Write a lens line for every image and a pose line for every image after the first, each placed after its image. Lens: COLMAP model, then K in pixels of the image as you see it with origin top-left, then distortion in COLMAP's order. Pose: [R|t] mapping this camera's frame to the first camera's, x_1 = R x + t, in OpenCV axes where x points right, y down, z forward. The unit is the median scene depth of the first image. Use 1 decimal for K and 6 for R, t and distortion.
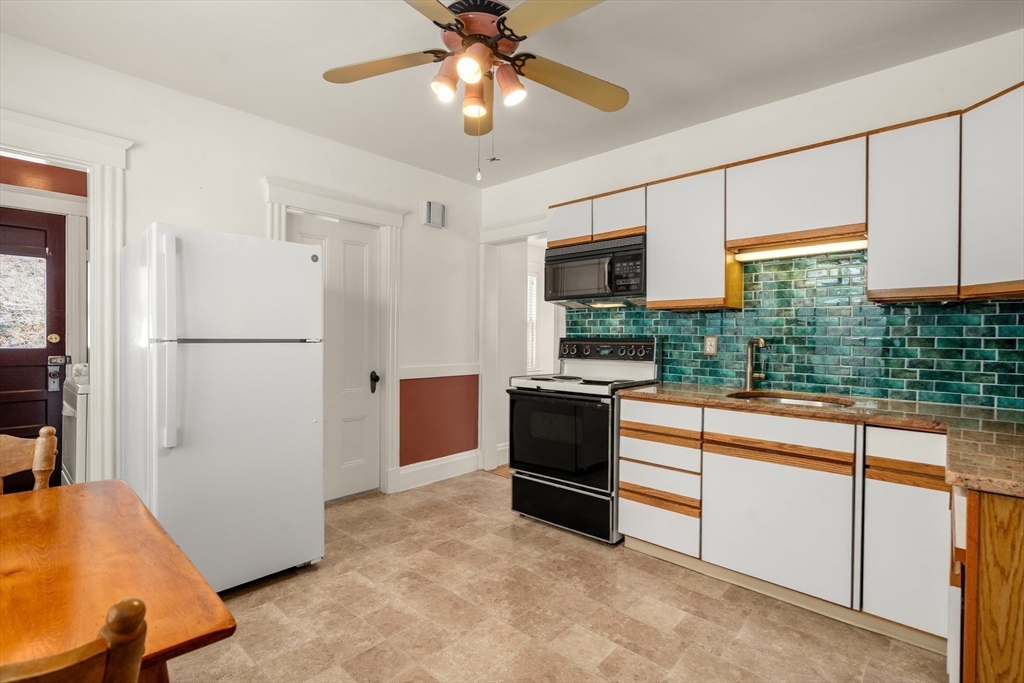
lens RADIAL K [[476.5, 0, 512.0], [0, 476.5, 341.5], [0, 0, 1]] dist [0.000783, 0.000491]
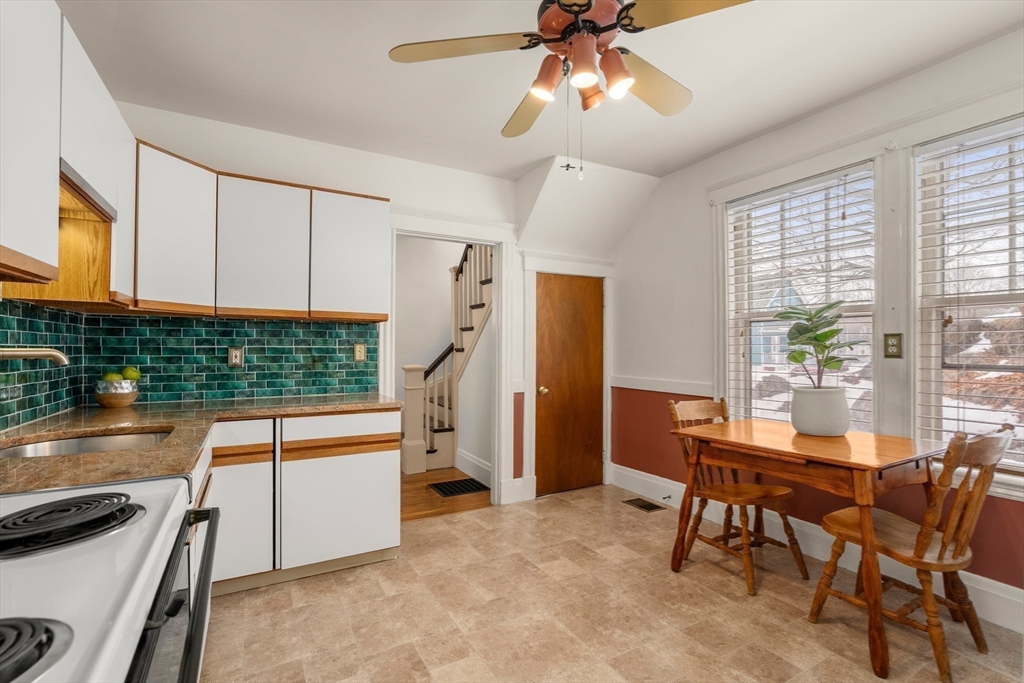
lens RADIAL K [[472.7, 0, 508.9], [0, 472.7, 347.8], [0, 0, 1]] dist [0.001763, 0.000475]
pose [[-0.946246, -0.011107, 0.323257, -0.175482], [-0.006324, 0.999854, 0.015843, -0.021127], [-0.323386, 0.012947, -0.946179, 1.420908]]
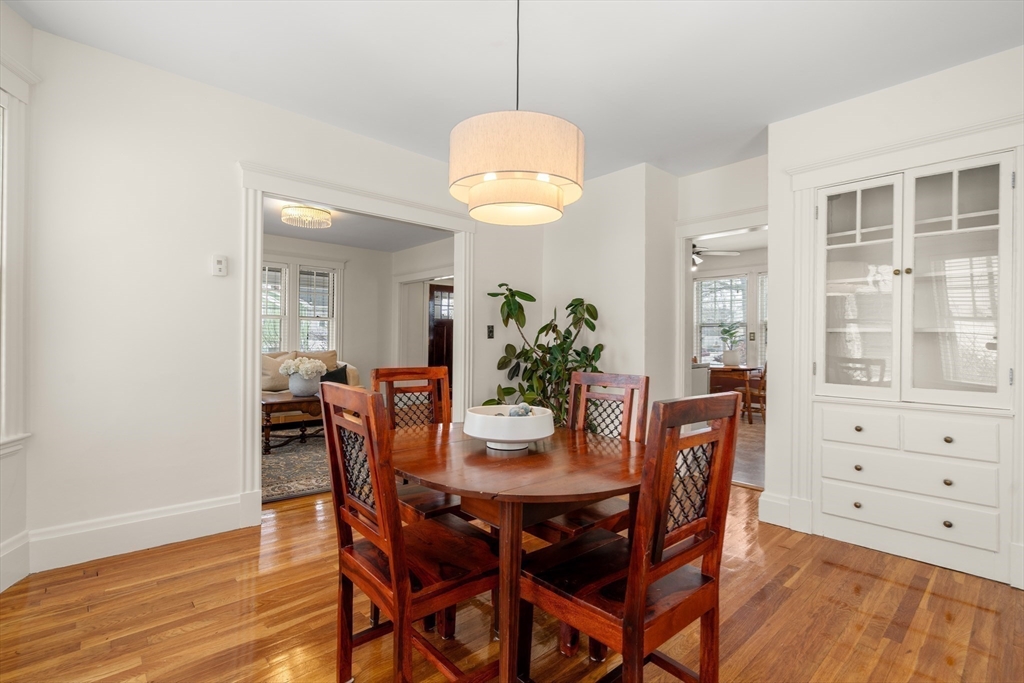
lens RADIAL K [[476.5, 0, 512.0], [0, 476.5, 341.5], [0, 0, 1]] dist [0.000783, 0.000491]
pose [[-0.996175, -0.017998, 0.085501, 0.651984], [-0.016636, 0.999723, 0.016620, -0.007718], [-0.085777, 0.015134, -0.996199, 3.387628]]
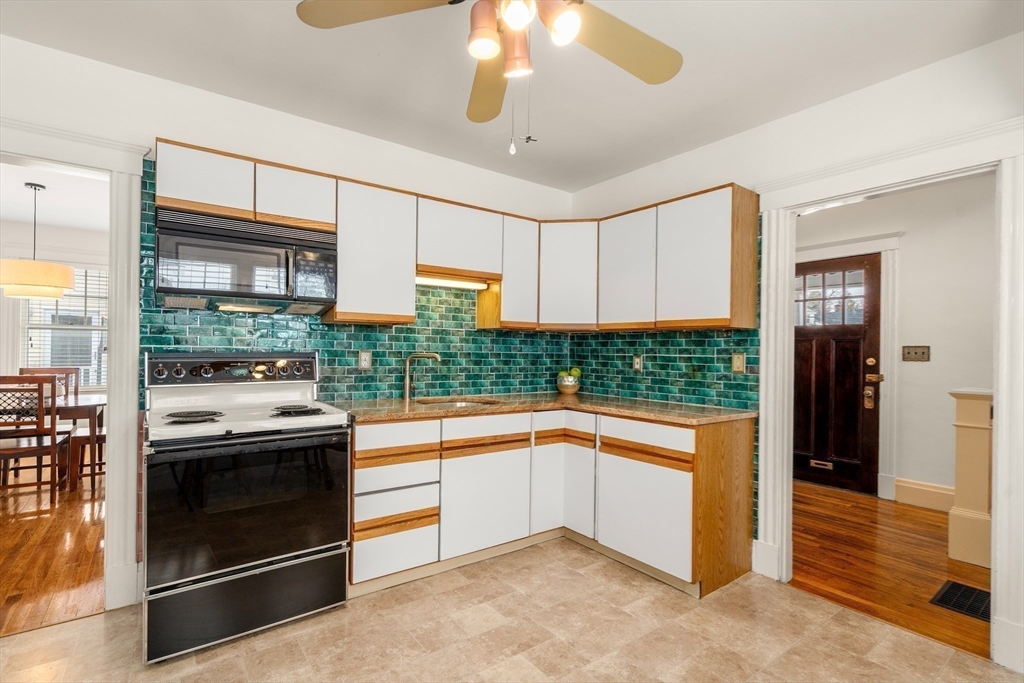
lens RADIAL K [[470.9, 0, 498.2], [0, 470.9, 350.8], [0, 0, 1]] dist [-0.009483, 0.000246]
pose [[0.204587, -0.003927, 0.978841, -0.602375], [0.000334, 0.999992, 0.003942, -0.018934], [-0.978848, -0.000479, 0.204587, 0.647577]]
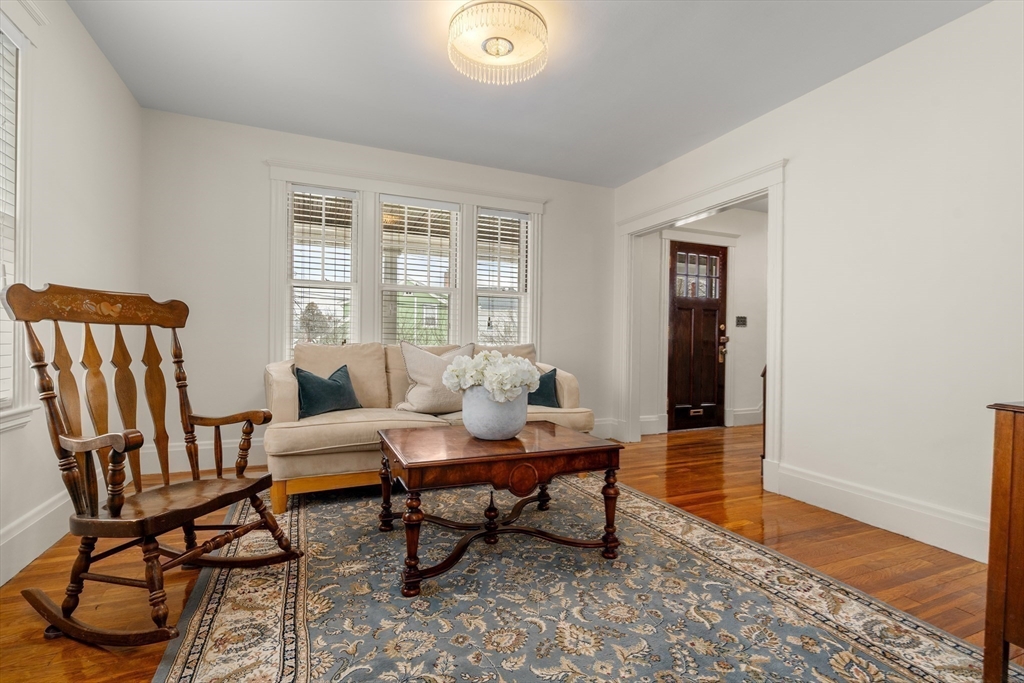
lens RADIAL K [[472.7, 0, 508.9], [0, 472.7, 347.8], [0, 0, 1]] dist [0.001763, 0.000475]
pose [[-0.913205, -0.023172, 0.406842, 1.351664], [-0.013996, 0.999576, 0.025516, 0.083598], [-0.407261, 0.017607, -0.913142, 2.189237]]
